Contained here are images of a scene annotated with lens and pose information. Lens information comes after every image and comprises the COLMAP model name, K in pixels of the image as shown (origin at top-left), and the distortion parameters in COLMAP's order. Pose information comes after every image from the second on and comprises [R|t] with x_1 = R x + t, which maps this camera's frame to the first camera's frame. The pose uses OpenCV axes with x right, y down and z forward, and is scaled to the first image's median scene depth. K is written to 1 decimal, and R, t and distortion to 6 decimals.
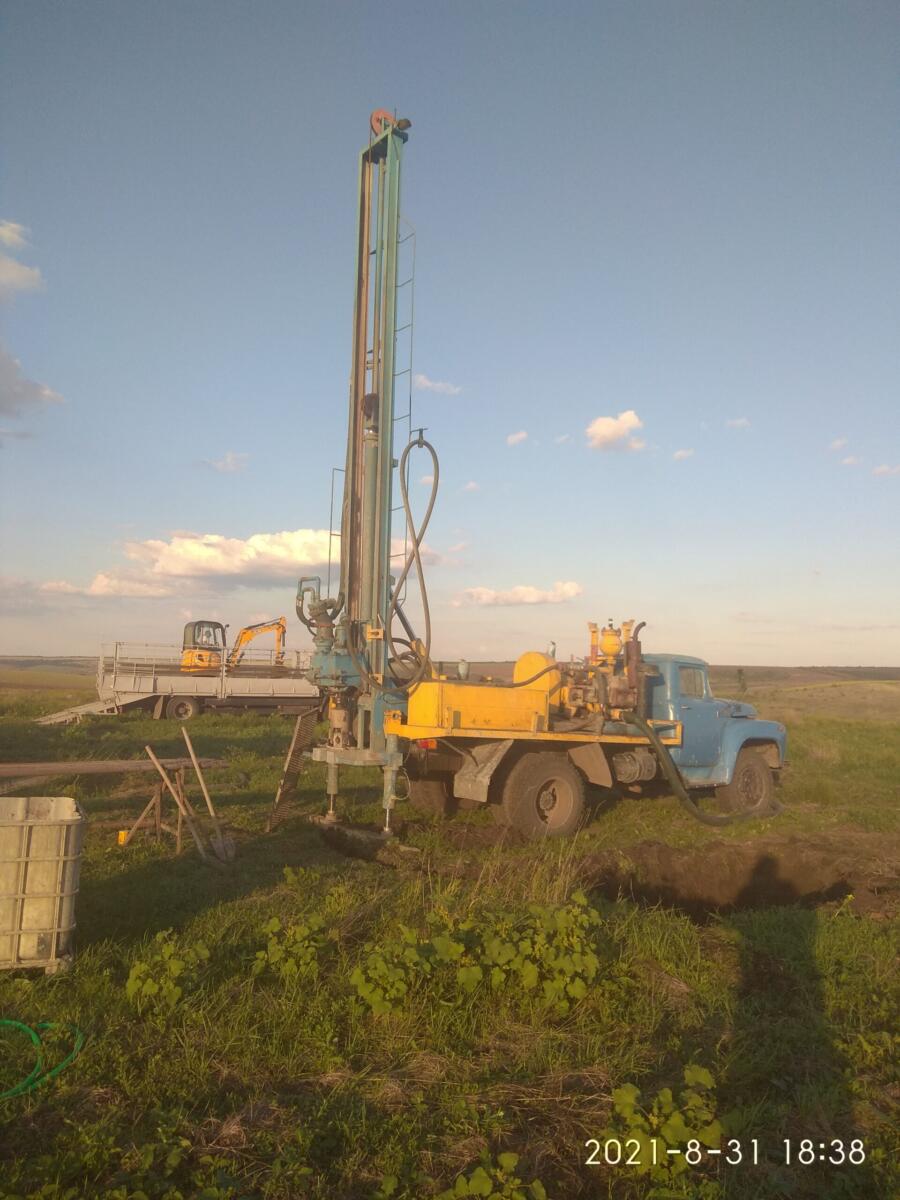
lens RADIAL K [[928.1, 0, 453.1], [0, 928.1, 597.8], [0, 0, 1]] dist [0.061731, -0.055246]
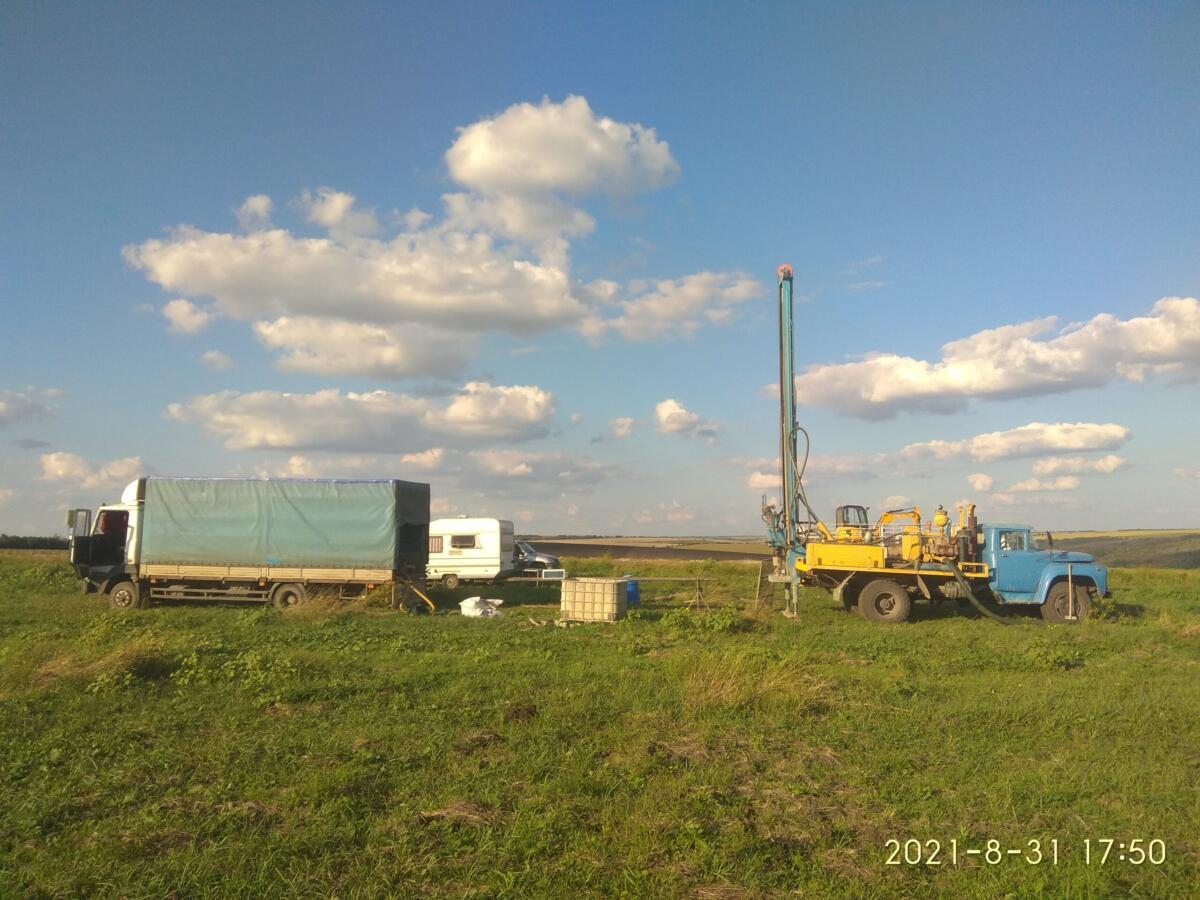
lens RADIAL K [[928.1, 0, 595.8], [0, 928.1, 451.9], [0, 0, 1]] dist [0.061731, -0.055246]
pose [[0.774866, -0.087715, -0.626011, 0.892580], [0.073812, 0.996106, -0.048209, -0.046537], [0.627802, -0.008851, 0.778323, -0.890610]]
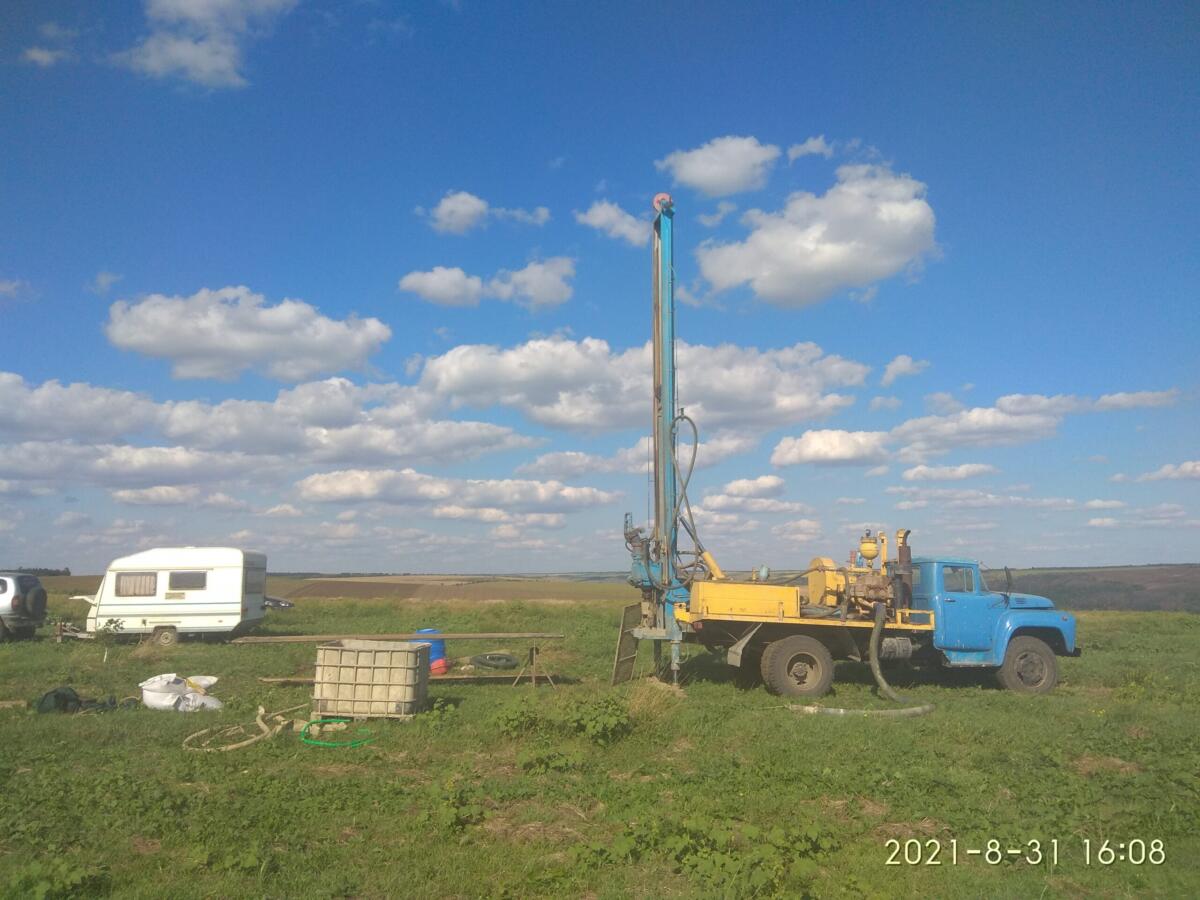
lens RADIAL K [[928.1, 0, 596.8], [0, 928.1, 441.0], [0, 0, 1]] dist [0.061731, -0.055246]
pose [[0.896455, -0.089745, -0.433952, 0.458916], [0.058516, 0.994676, -0.084825, -0.013267], [0.439255, 0.050648, 0.896934, -0.358465]]
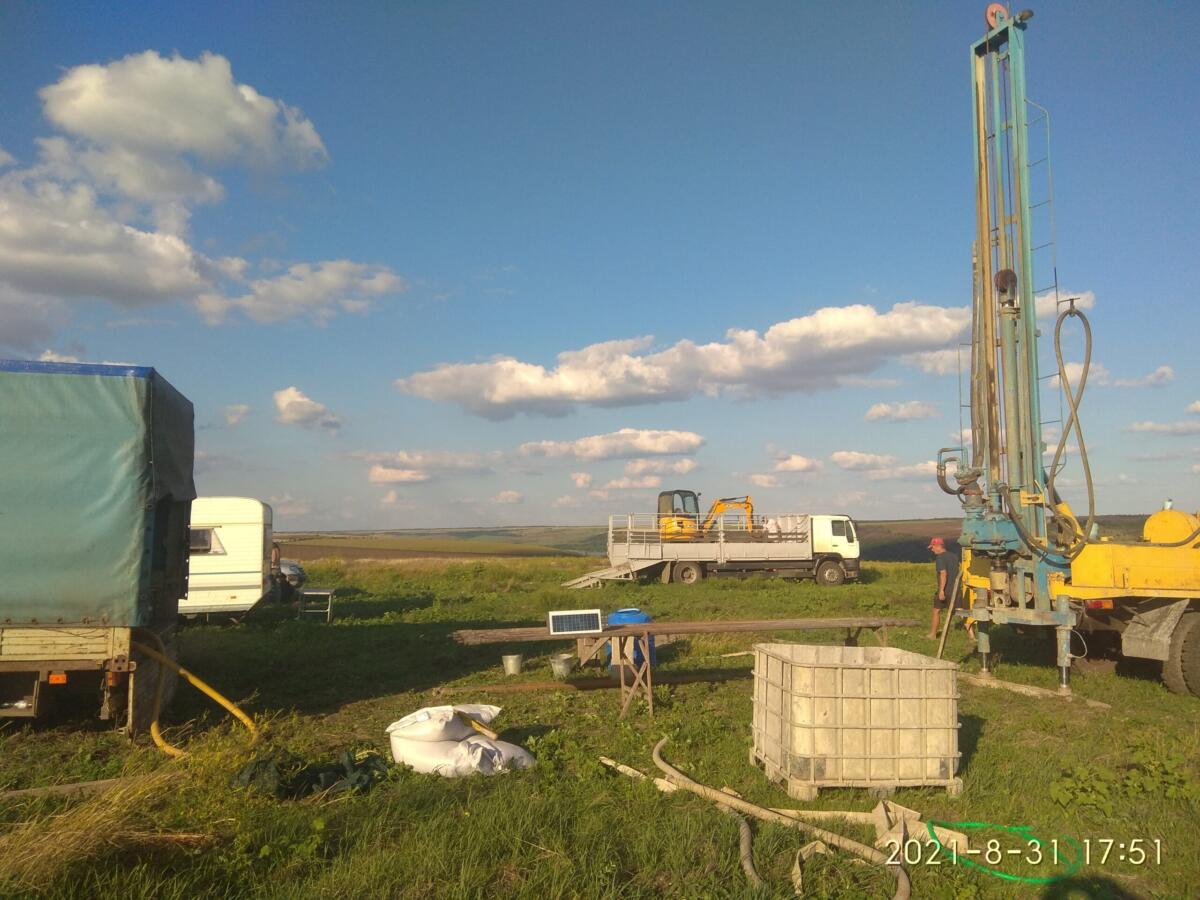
lens RADIAL K [[928.1, 0, 602.2], [0, 928.1, 444.6], [0, 0, 1]] dist [0.061731, -0.055246]
pose [[0.959269, -0.057165, -0.276649, -0.242593], [0.052444, 0.998325, -0.024440, -0.021179], [0.277583, 0.008936, 0.960660, -0.145396]]
